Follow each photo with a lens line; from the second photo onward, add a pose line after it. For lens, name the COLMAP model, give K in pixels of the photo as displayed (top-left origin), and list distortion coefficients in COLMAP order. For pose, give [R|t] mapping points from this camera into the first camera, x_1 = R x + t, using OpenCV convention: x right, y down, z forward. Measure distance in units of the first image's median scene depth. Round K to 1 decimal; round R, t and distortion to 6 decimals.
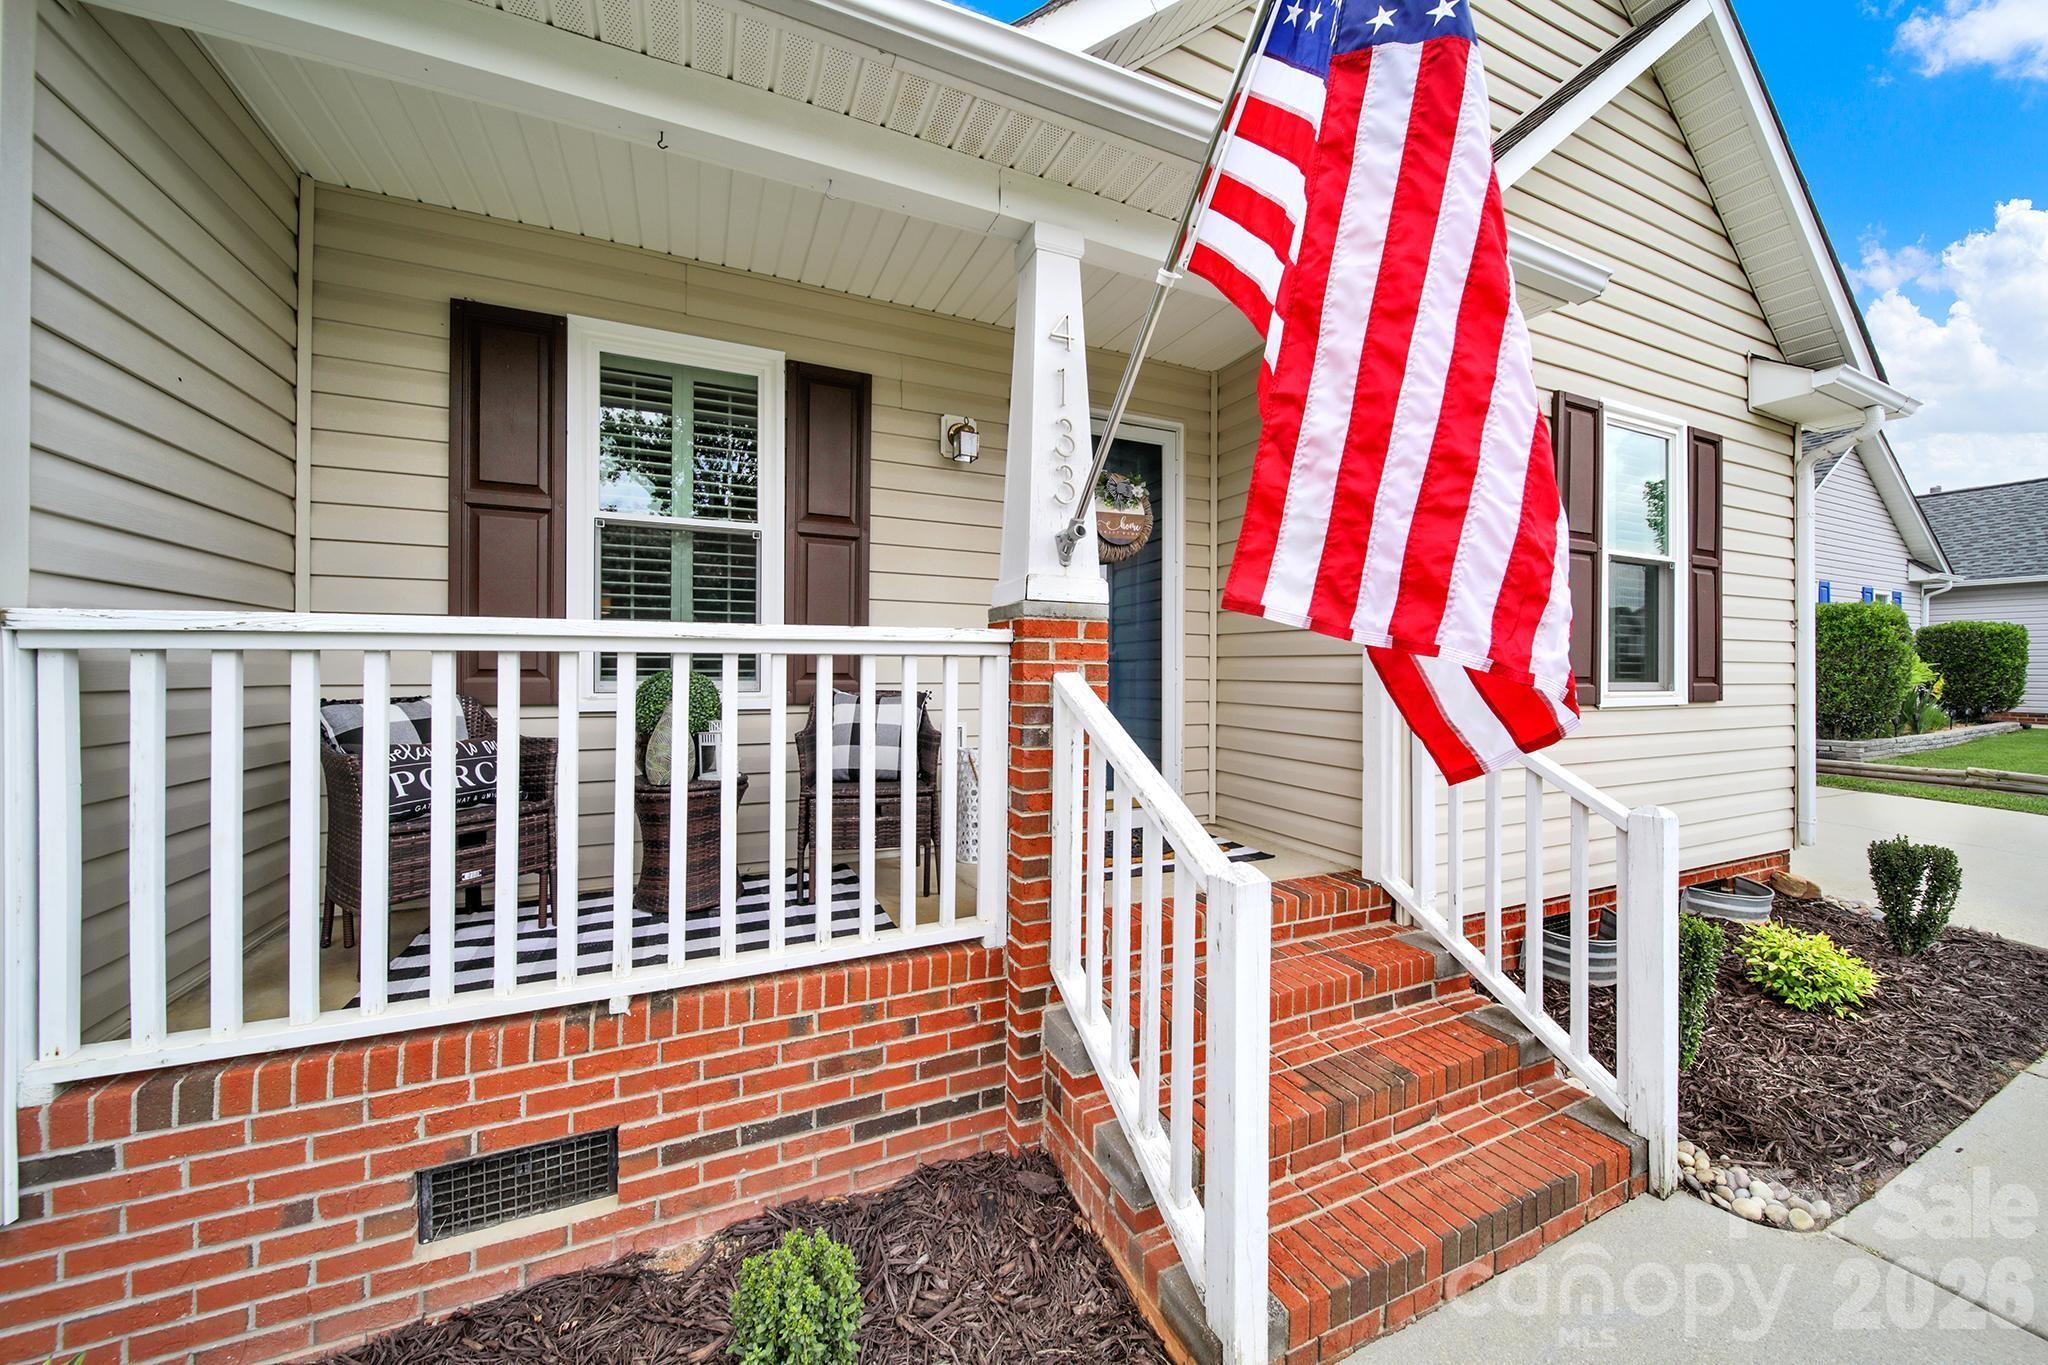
lens RADIAL K [[713.1, 0, 1025.6], [0, 713.1, 670.6], [0, 0, 1]] dist [-0.000851, -0.000197]
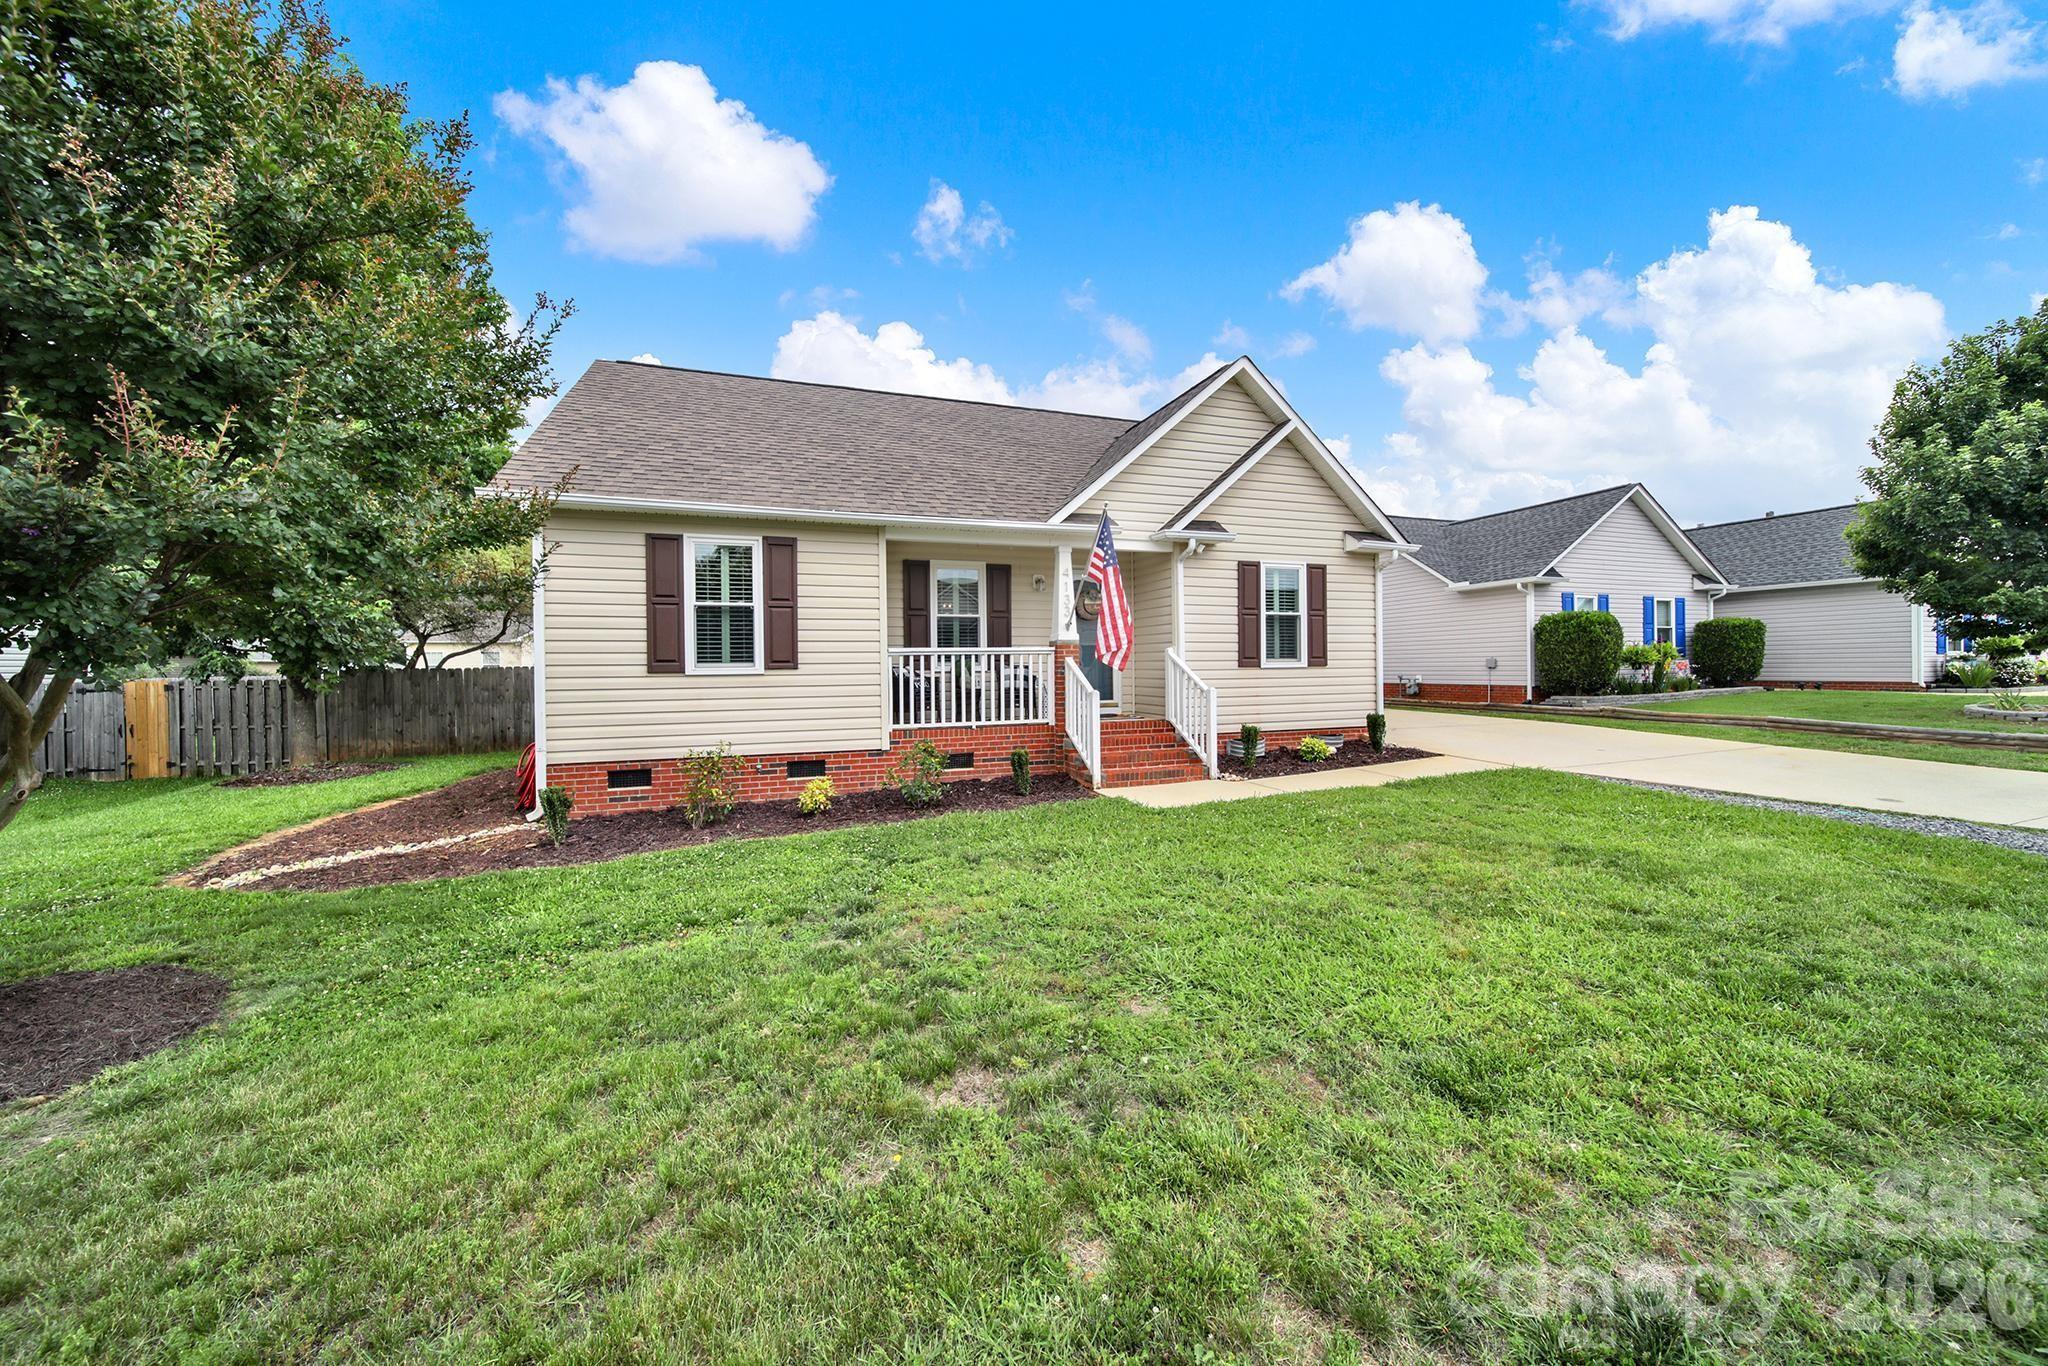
lens RADIAL K [[713.1, 0, 1025.6], [0, 713.1, 671.1], [0, 0, 1]] dist [-0.000851, -0.000197]
pose [[0.996297, -0.020543, -0.083492, 0.123743], [0.020234, 0.999785, -0.004549, 0.074901], [0.083567, 0.002843, 0.996498, -2.456726]]
